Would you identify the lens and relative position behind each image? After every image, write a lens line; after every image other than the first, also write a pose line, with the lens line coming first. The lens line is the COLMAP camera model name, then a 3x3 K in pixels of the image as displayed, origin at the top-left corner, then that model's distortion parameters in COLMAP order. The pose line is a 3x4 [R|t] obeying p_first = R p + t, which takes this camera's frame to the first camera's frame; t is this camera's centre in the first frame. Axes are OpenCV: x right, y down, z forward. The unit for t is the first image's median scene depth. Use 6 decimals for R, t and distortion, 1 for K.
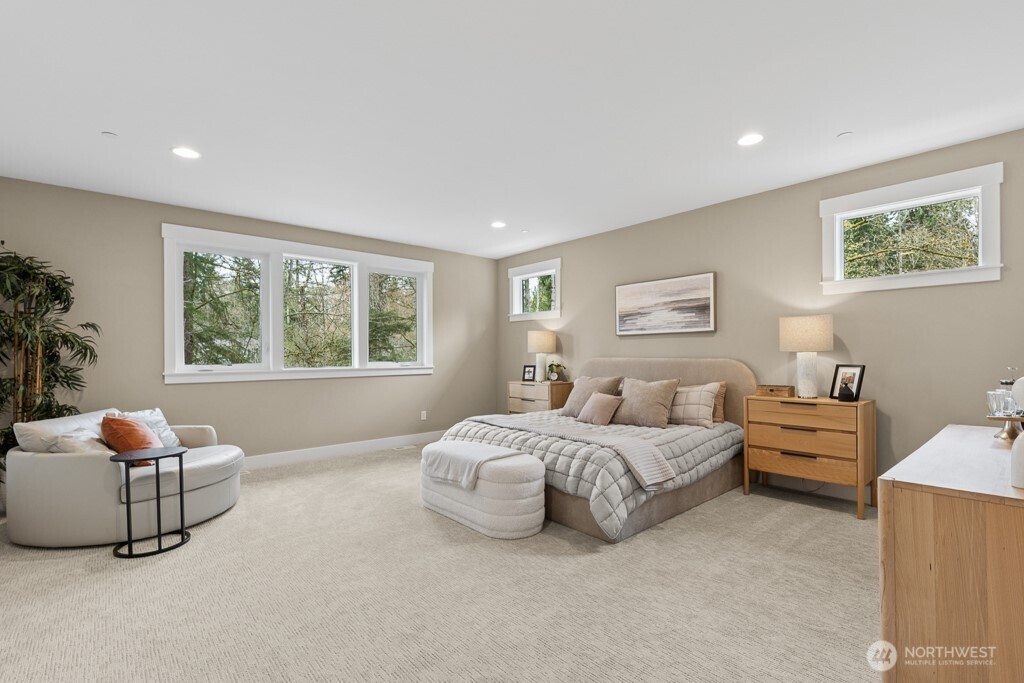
lens RADIAL K [[466.2, 0, 515.2], [0, 466.2, 348.2], [0, 0, 1]] dist [0.000687, 0.000070]
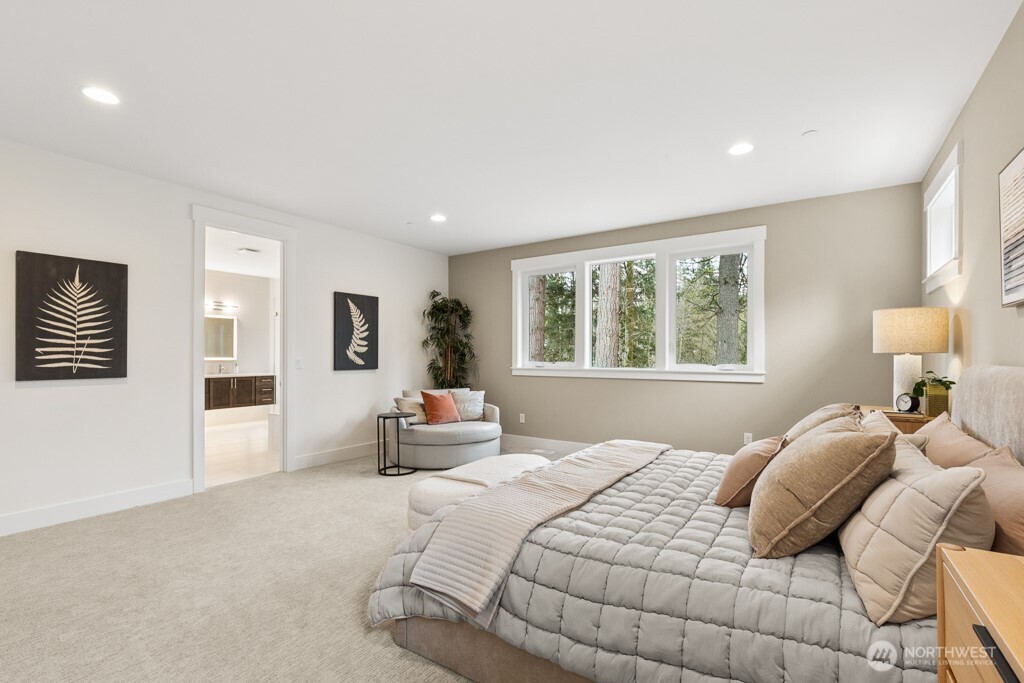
lens RADIAL K [[466.2, 0, 513.5], [0, 466.2, 348.2], [0, 0, 1]] dist [0.000687, 0.000070]
pose [[0.261762, -0.007491, -0.965103, 0.518095], [0.007166, 0.999957, -0.005817, 0.004579], [0.965106, -0.005393, 0.261805, 0.561744]]
